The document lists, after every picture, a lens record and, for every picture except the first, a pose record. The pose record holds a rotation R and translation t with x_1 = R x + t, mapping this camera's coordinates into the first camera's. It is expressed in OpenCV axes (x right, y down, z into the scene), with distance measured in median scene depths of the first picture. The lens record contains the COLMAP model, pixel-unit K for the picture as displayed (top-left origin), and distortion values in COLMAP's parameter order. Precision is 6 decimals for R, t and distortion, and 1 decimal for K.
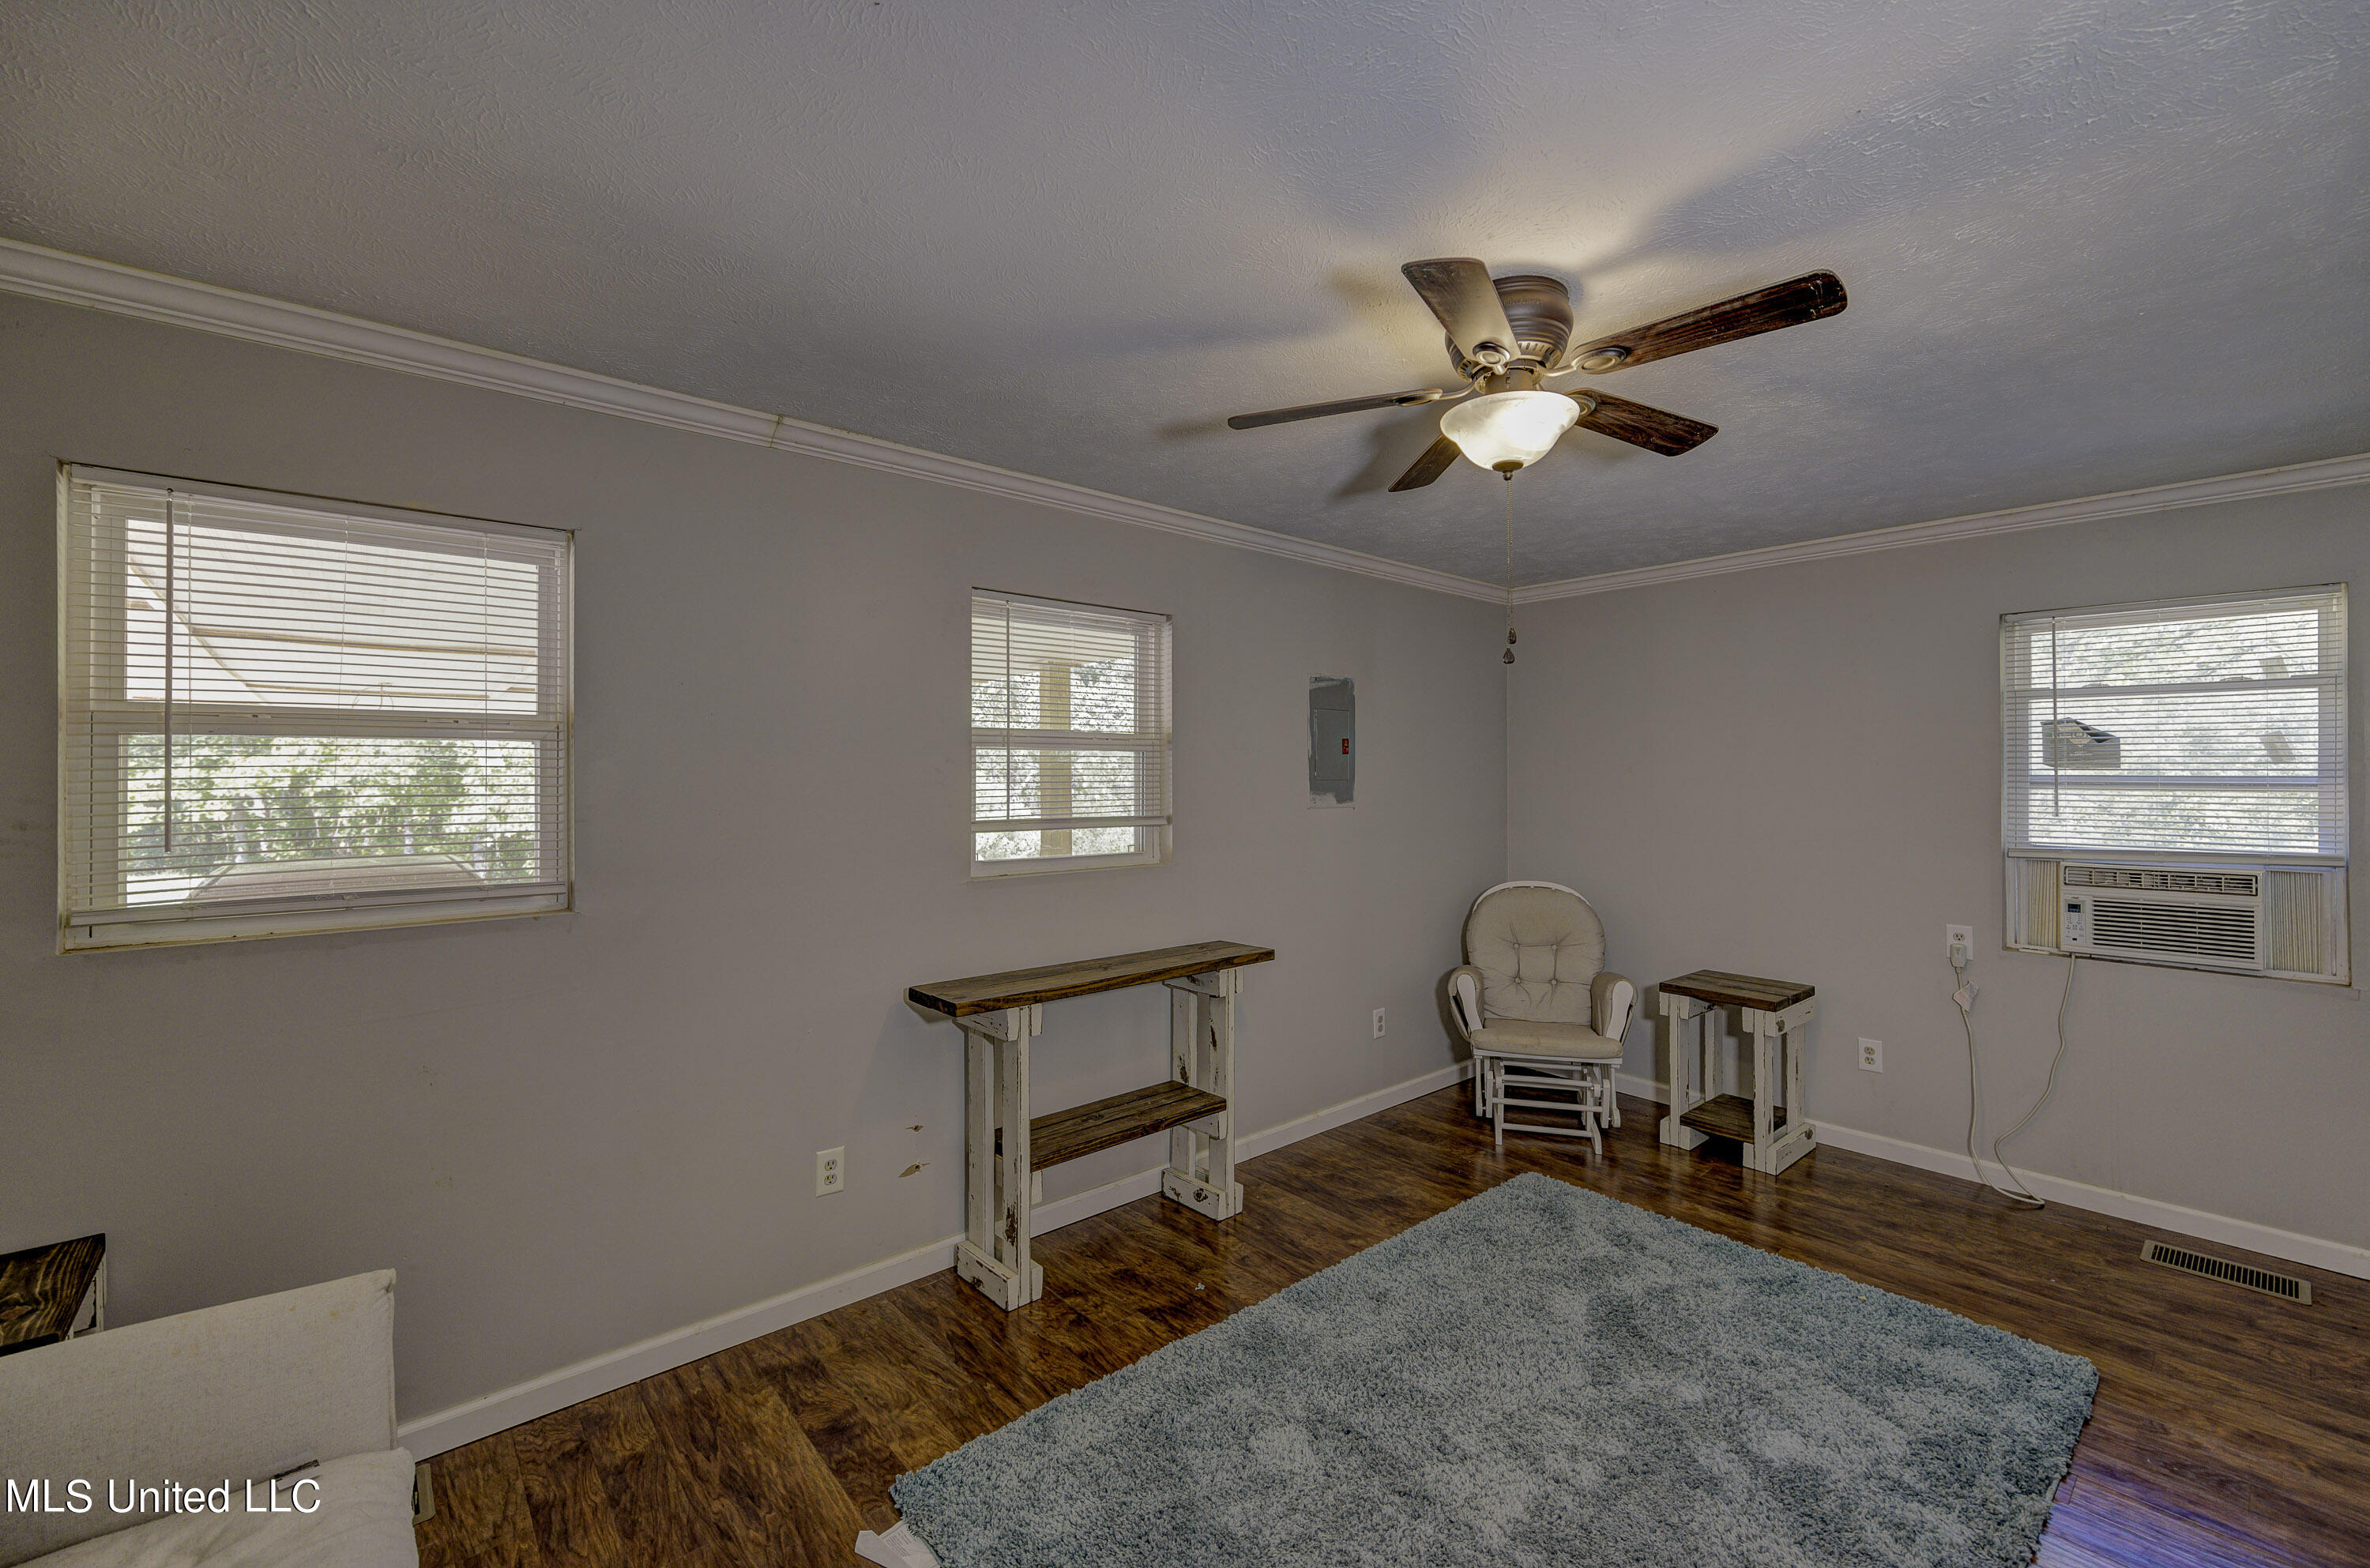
lens RADIAL K [[972.5, 0, 1182.8], [0, 972.5, 780.4], [0, 0, 1]] dist [-0.000149, -0.000318]
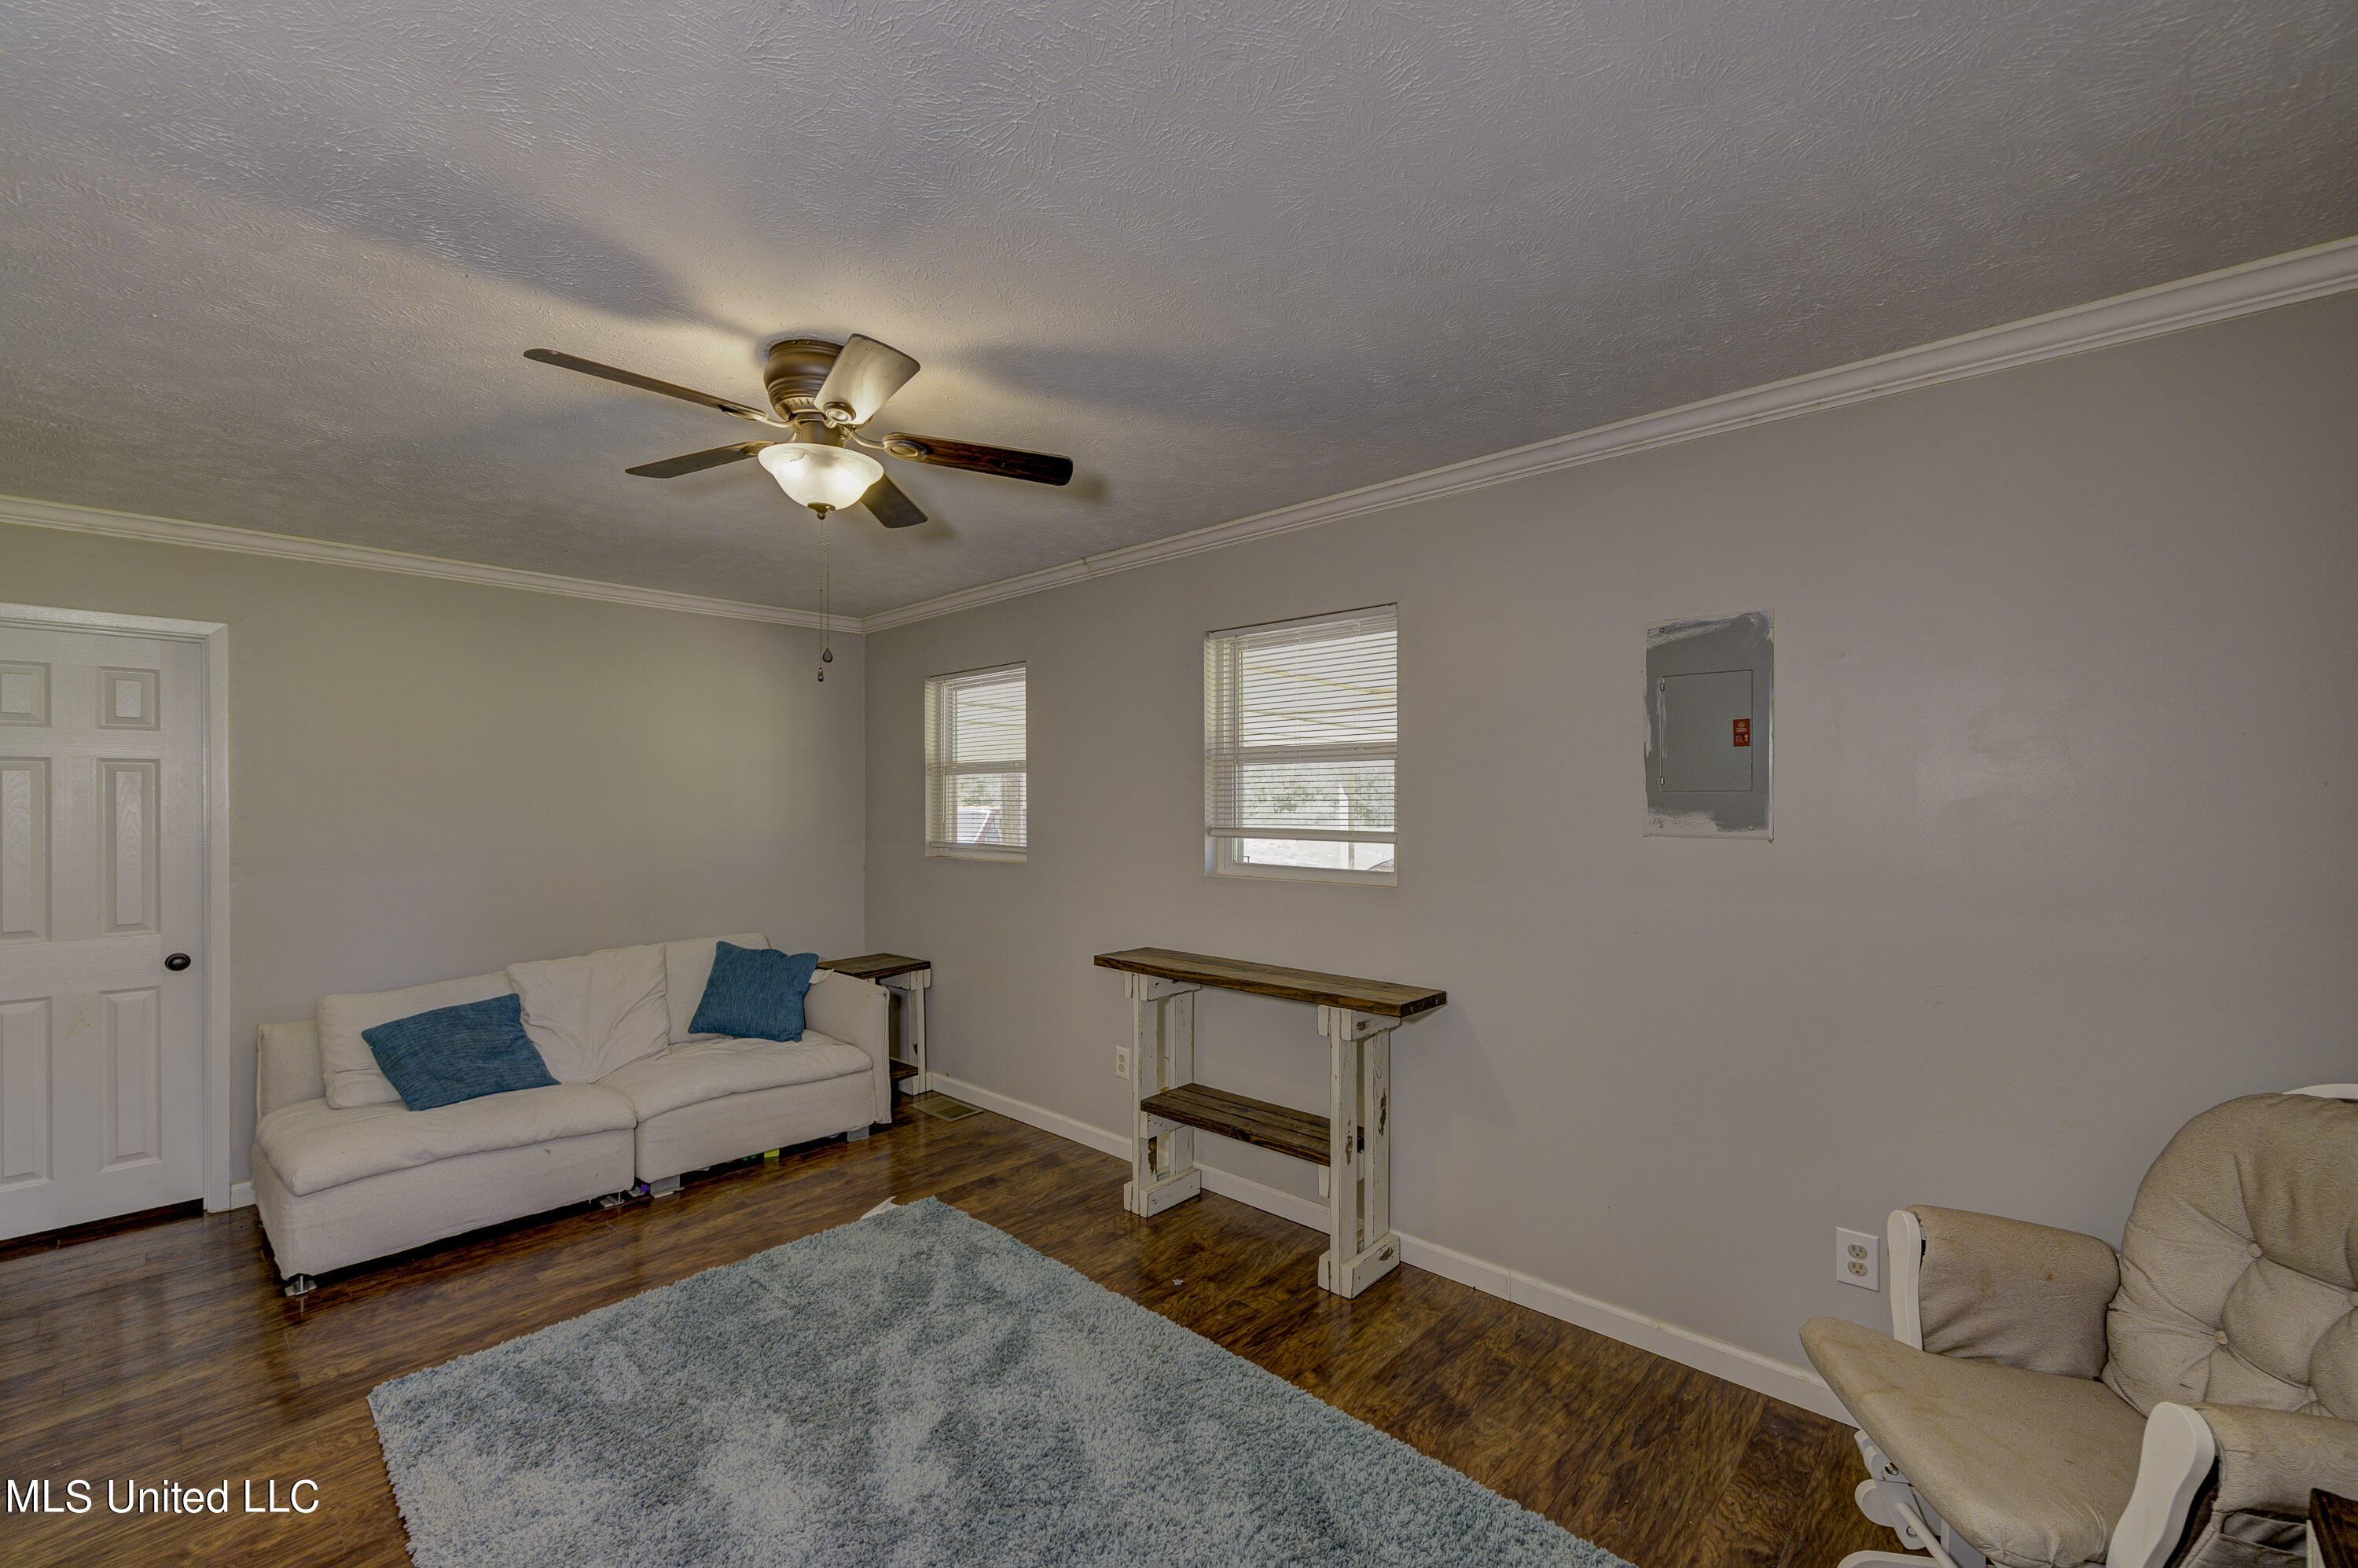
lens RADIAL K [[972.9, 0, 1181.2], [0, 972.9, 788.0], [0, 0, 1]] dist [0.001269, 0.000134]
pose [[0.106089, -0.001857, -0.994355, 0.889969], [0.006126, 0.999980, -0.001214, -0.003982], [0.994338, -0.005963, 0.106098, 0.760103]]
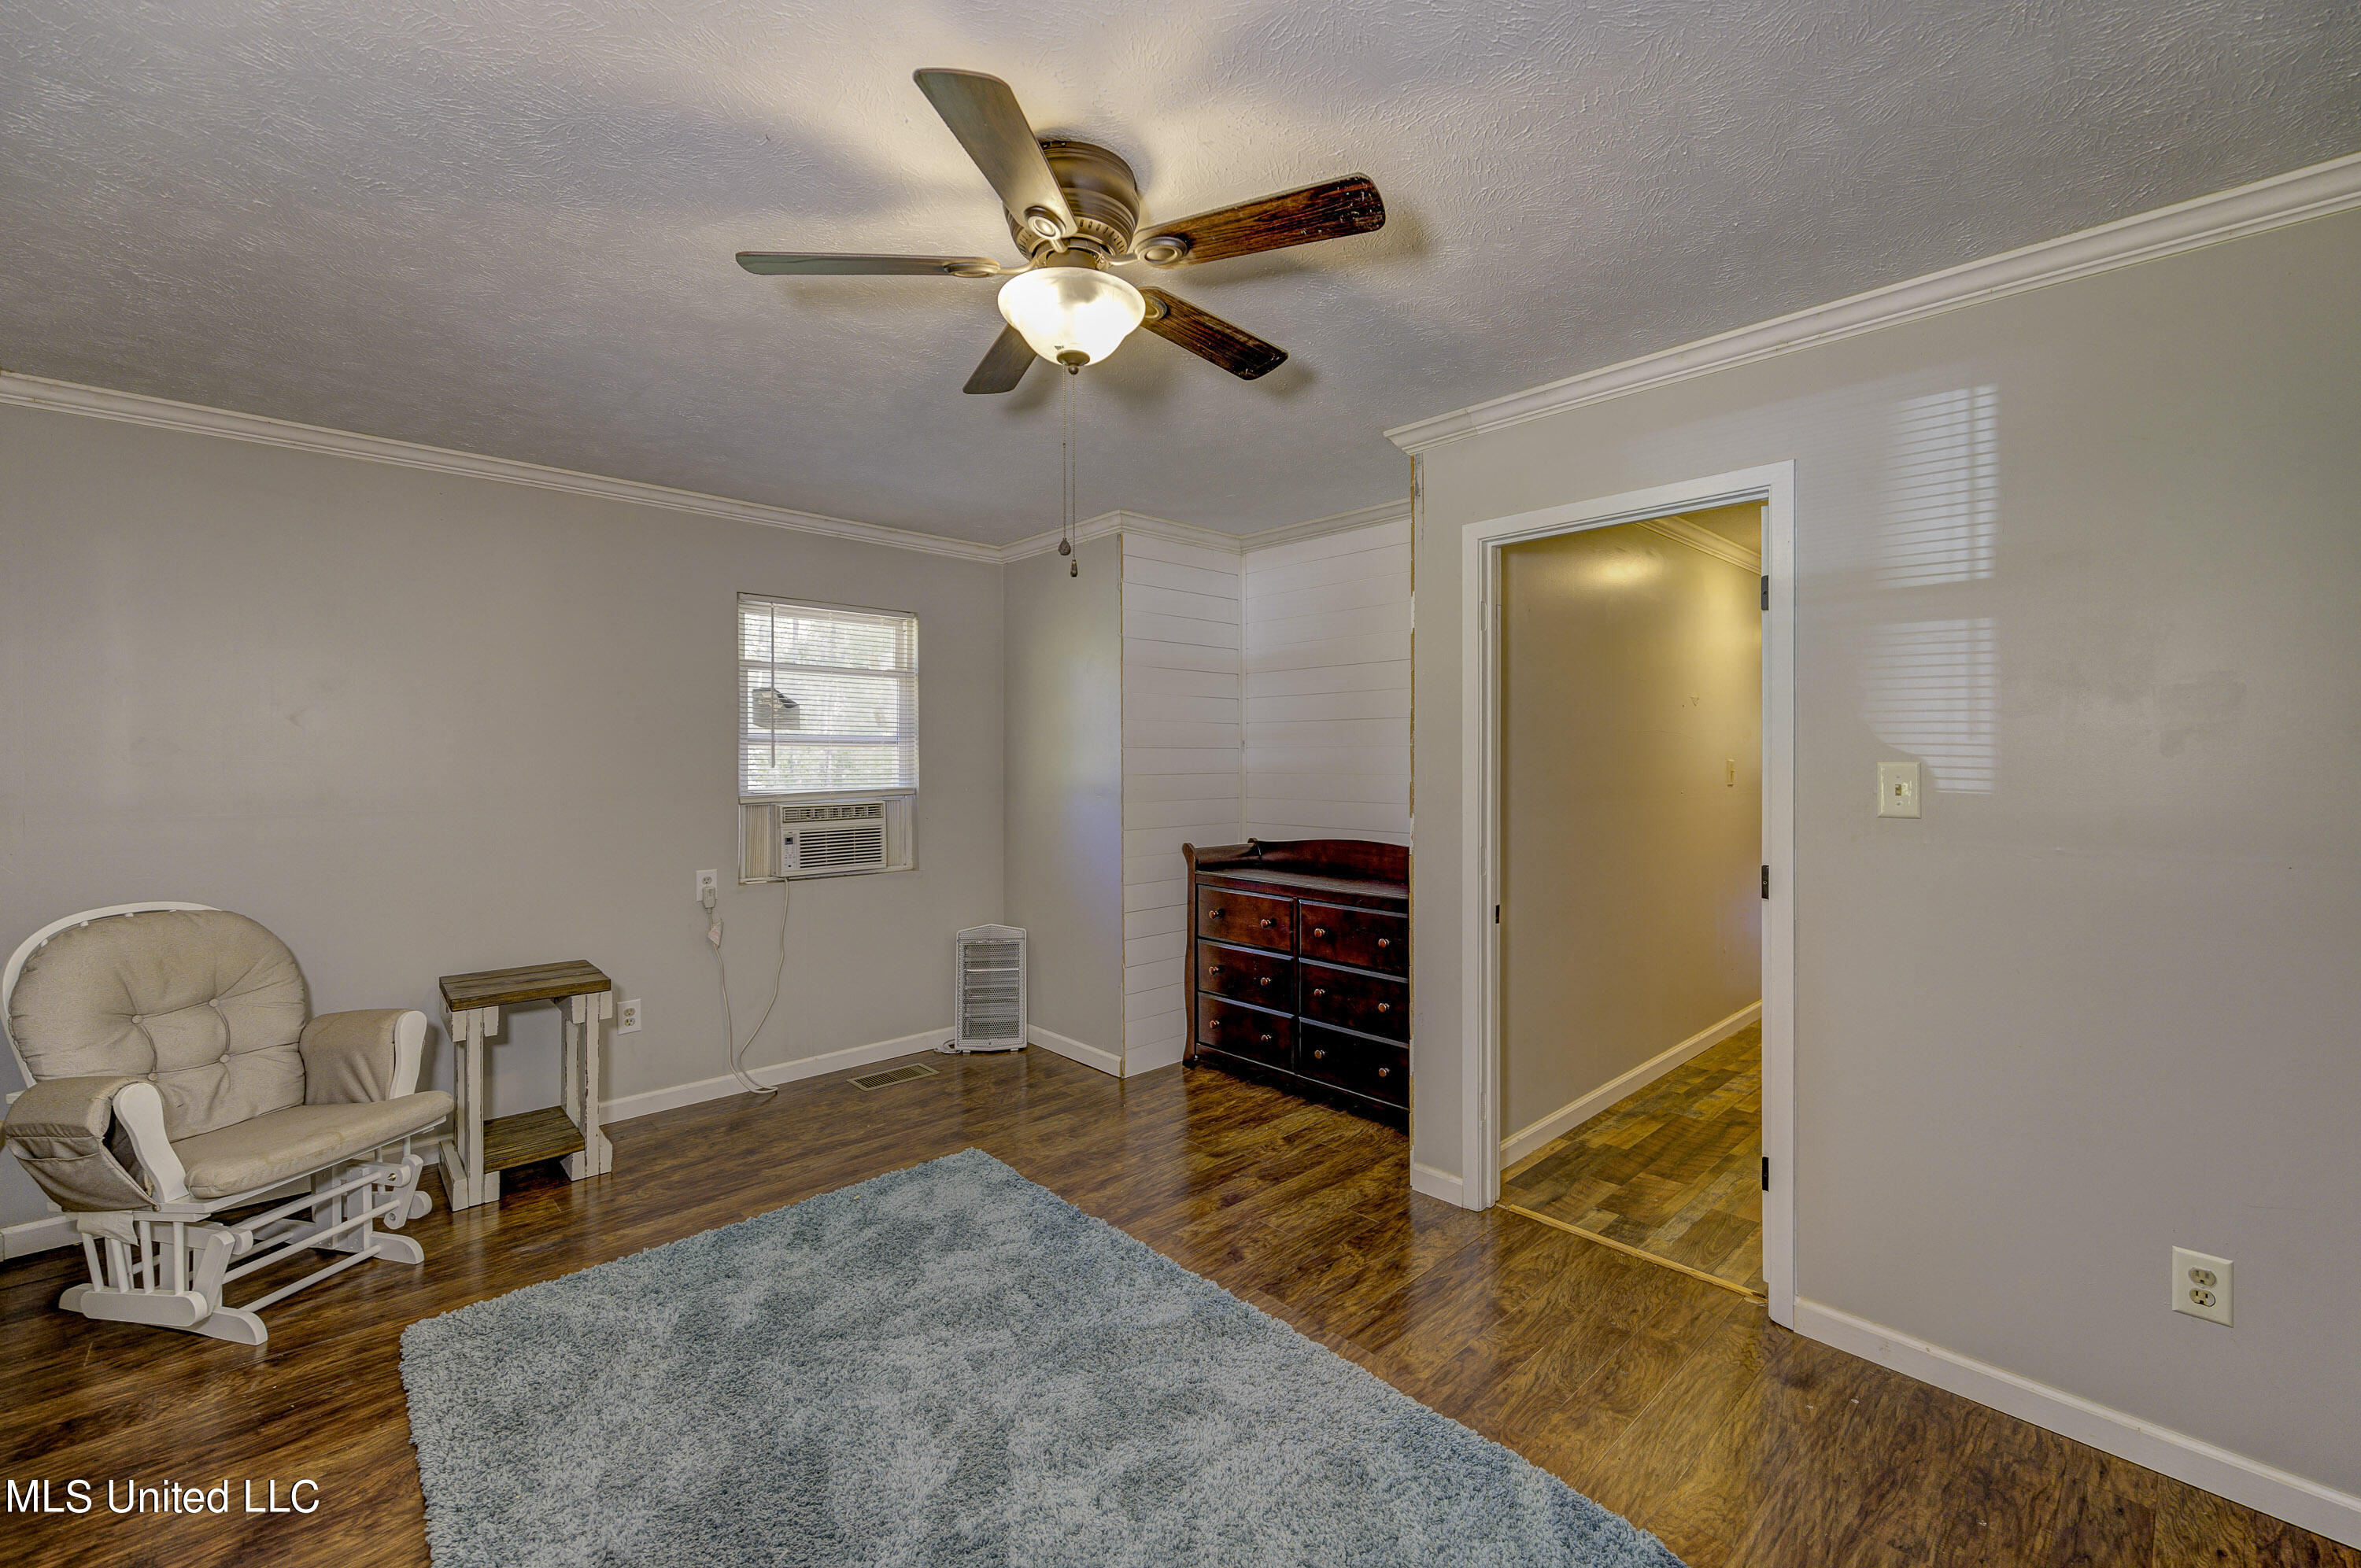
lens RADIAL K [[974.0, 0, 1178.0], [0, 974.0, 770.6], [0, 0, 1]] dist [0.001269, 0.000134]
pose [[-0.057818, -0.007807, 0.998297, -0.345131], [0.007242, 0.999940, 0.008240, 0.035176], [-0.998301, 0.007706, -0.057758, 0.573113]]
